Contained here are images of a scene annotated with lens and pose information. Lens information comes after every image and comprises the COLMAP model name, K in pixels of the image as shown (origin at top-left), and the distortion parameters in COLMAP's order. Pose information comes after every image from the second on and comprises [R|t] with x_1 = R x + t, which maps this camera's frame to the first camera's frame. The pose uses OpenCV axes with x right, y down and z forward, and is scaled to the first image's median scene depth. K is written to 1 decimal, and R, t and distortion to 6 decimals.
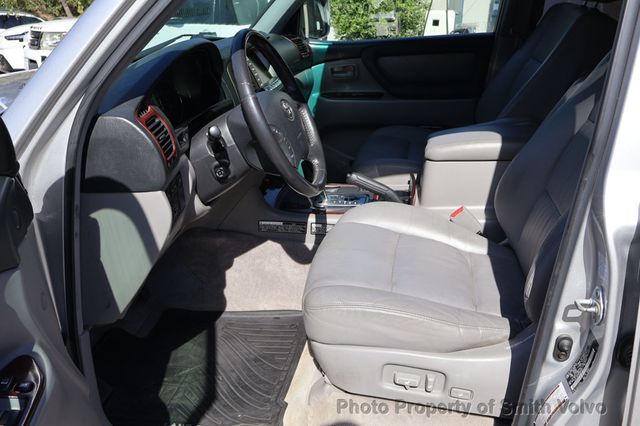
lens RADIAL K [[633.2, 0, 320.0], [0, 633.2, 213.0], [0, 0, 1]] dist [0.045977, -0.002046]
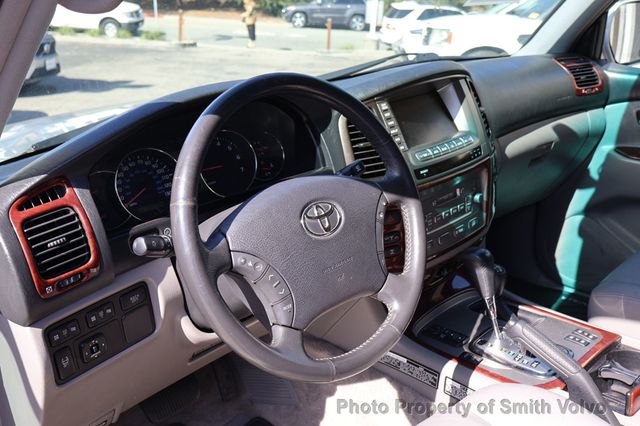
lens RADIAL K [[633.2, 0, 320.0], [0, 633.2, 213.0], [0, 0, 1]] dist [0.045977, -0.002046]
pose [[0.804546, 0.194955, -0.560980, 0.146069], [-0.188332, 0.979584, 0.070329, -0.114952], [0.563238, 0.049068, 0.824836, 0.295806]]
